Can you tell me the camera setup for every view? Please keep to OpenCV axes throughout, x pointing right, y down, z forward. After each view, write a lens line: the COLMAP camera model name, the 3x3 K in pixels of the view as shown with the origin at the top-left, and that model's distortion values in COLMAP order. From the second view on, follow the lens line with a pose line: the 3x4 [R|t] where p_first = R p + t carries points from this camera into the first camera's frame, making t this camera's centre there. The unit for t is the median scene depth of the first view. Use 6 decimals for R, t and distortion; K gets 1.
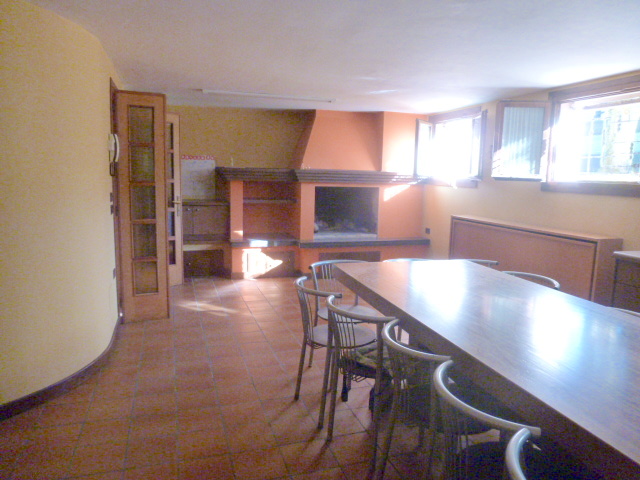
lens RADIAL K [[458.2, 0, 319.7], [0, 458.2, 240.5], [0, 0, 1]] dist [-0.040634, -0.004516]
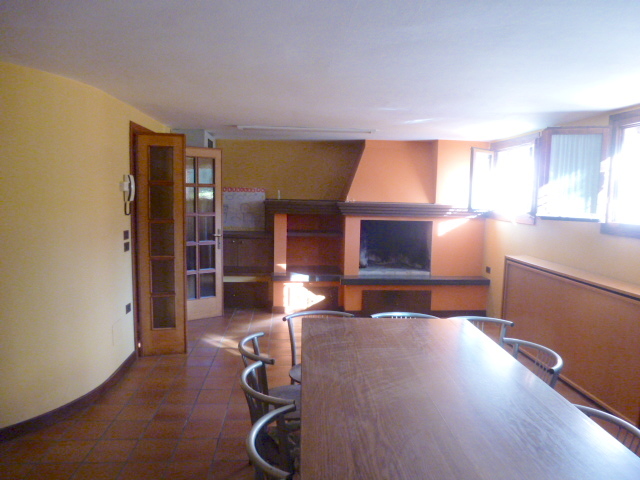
lens RADIAL K [[458.2, 0, 319.6], [0, 458.2, 240.3], [0, 0, 1]] dist [-0.040634, -0.004516]
pose [[0.971681, 0.021447, -0.235323, 0.143258], [-0.032571, 0.998523, -0.043488, -0.034108], [0.234043, 0.049921, 0.970944, 0.061477]]
